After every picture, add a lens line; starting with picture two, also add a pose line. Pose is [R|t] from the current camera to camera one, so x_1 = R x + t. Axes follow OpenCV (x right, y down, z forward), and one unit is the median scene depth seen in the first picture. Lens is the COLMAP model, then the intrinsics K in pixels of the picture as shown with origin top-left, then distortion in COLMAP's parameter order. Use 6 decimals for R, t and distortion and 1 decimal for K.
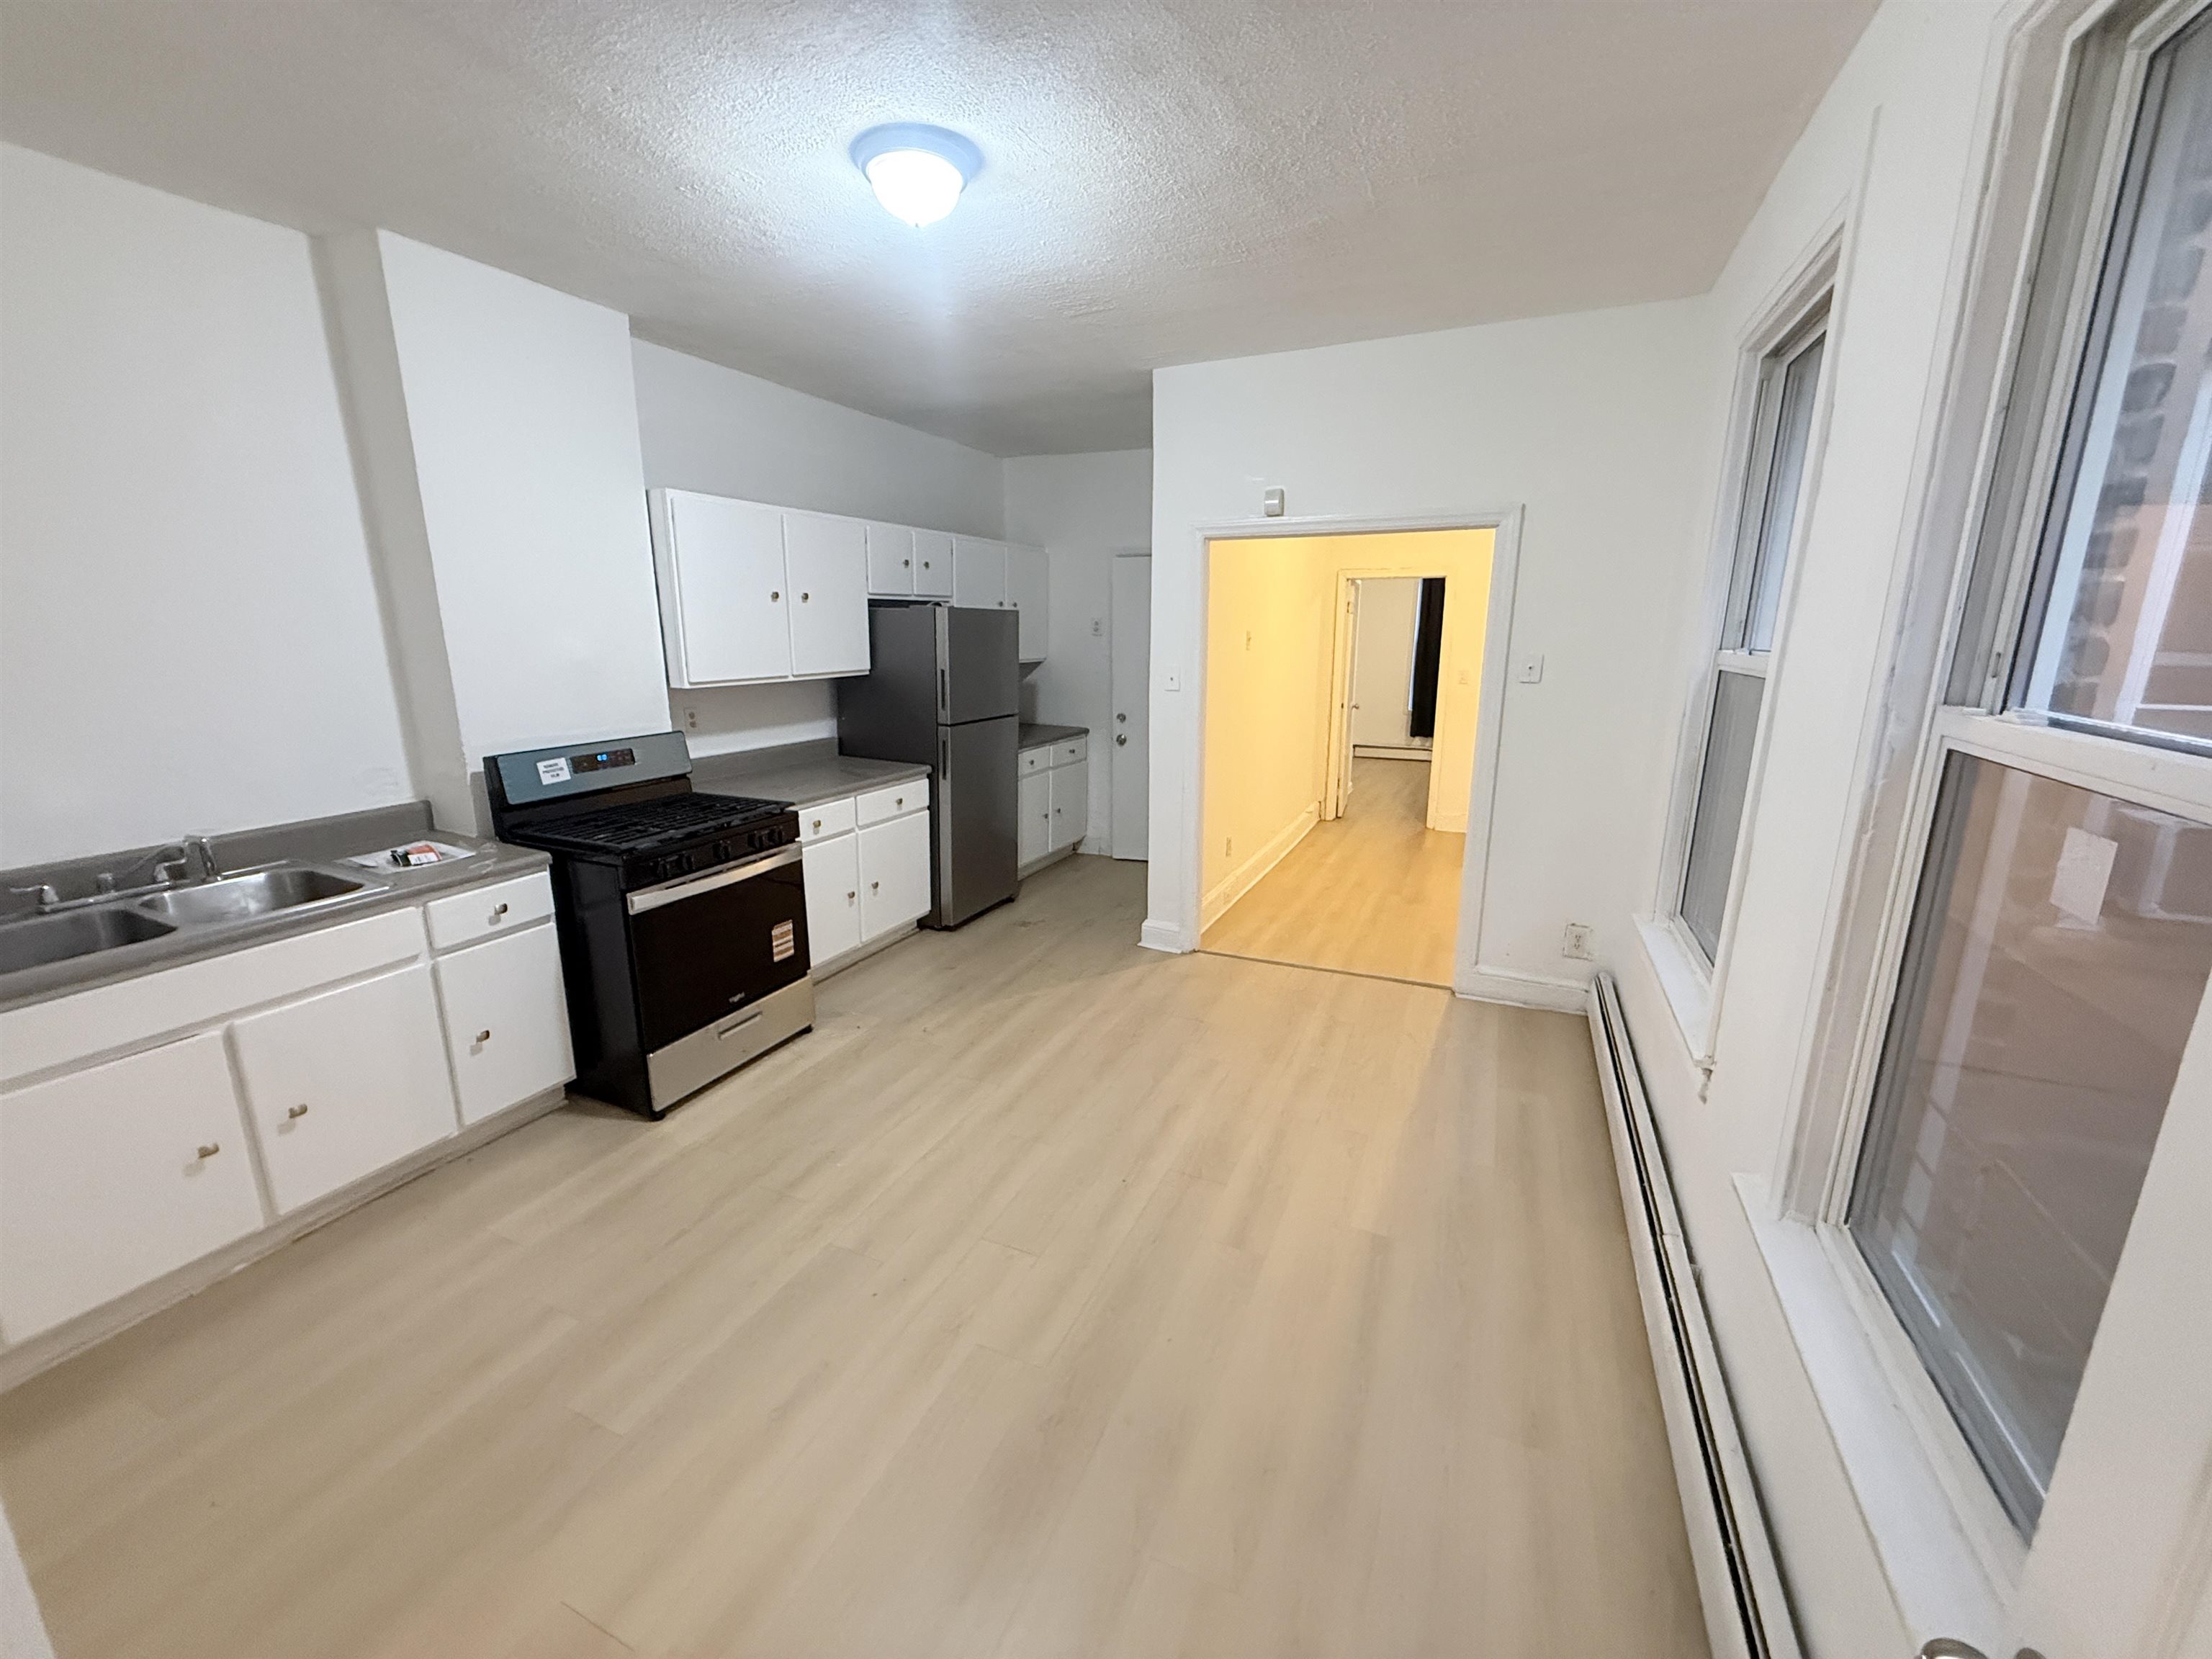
lens RADIAL K [[885.8, 0, 1101.7], [0, 885.8, 832.1], [0, 0, 1]] dist [-0.000205, -0.000009]
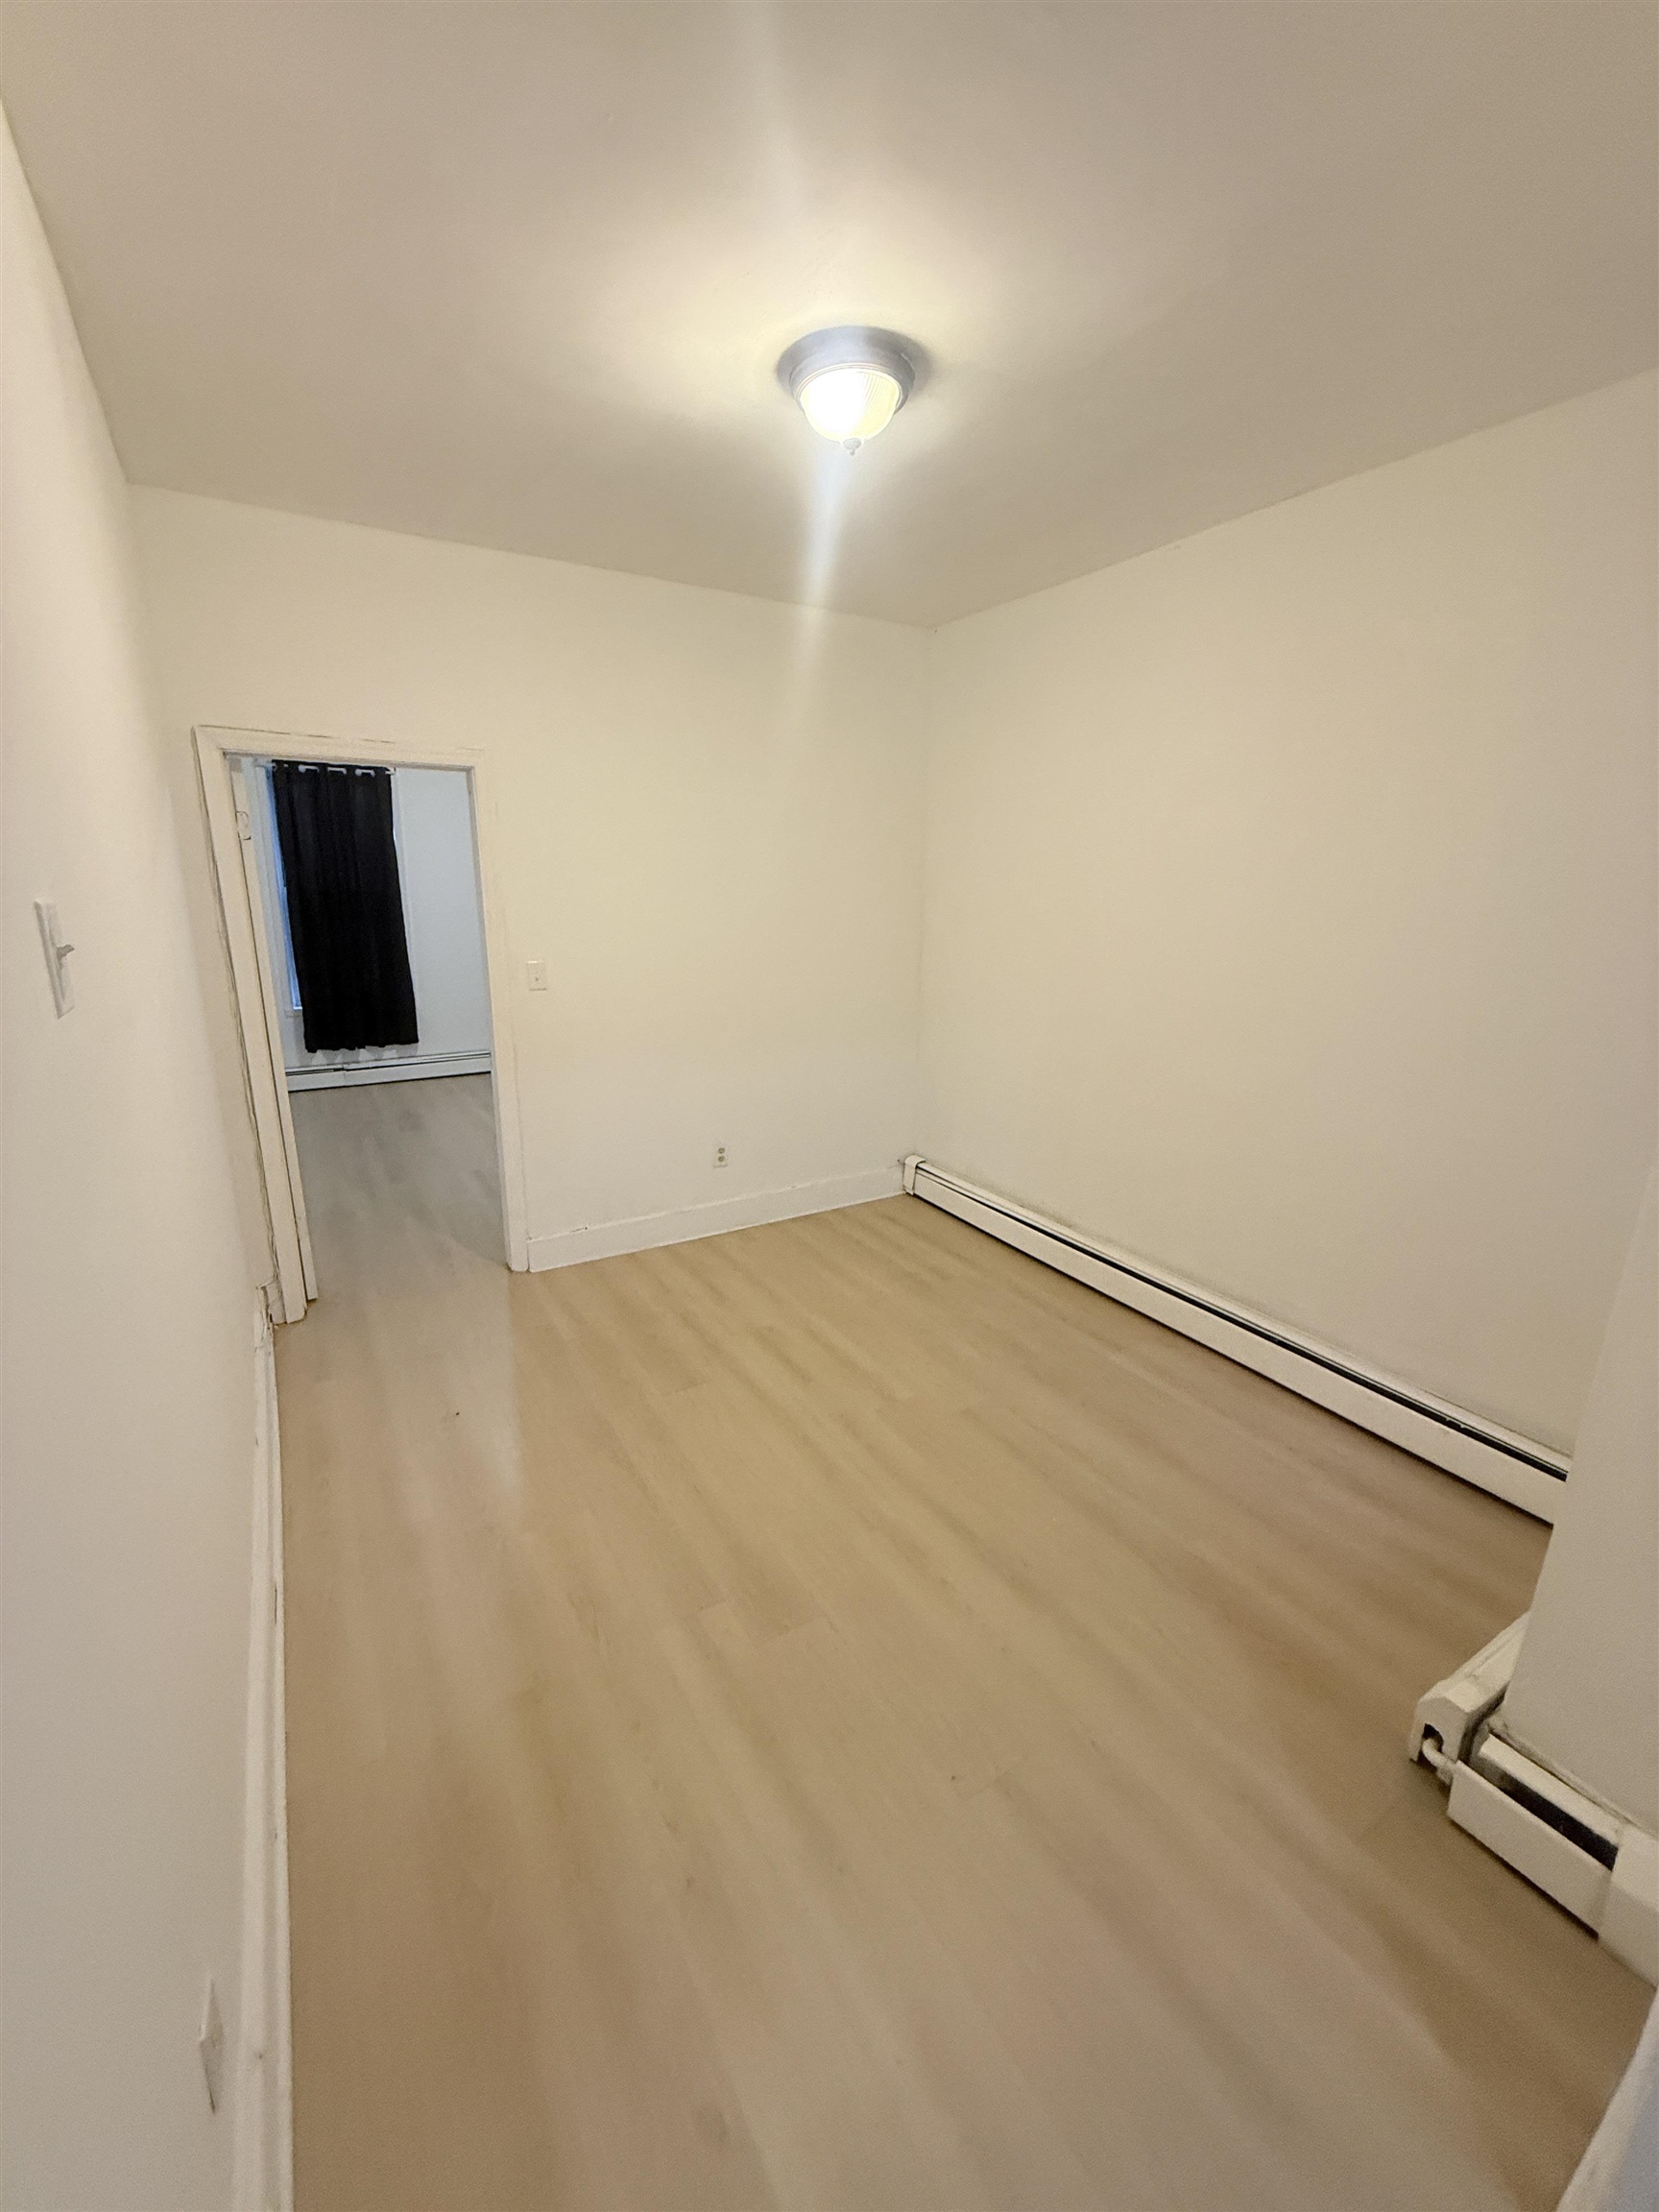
lens RADIAL K [[885.8, 0, 827.5], [0, 885.8, 1109.7], [0, 0, 1]] dist [-0.000205, -0.000009]
pose [[0.554080, -0.201270, 0.807766, 0.070422], [0.169481, 0.977283, 0.127254, -0.125345], [-0.815029, 0.066392, 0.575604, 0.529403]]
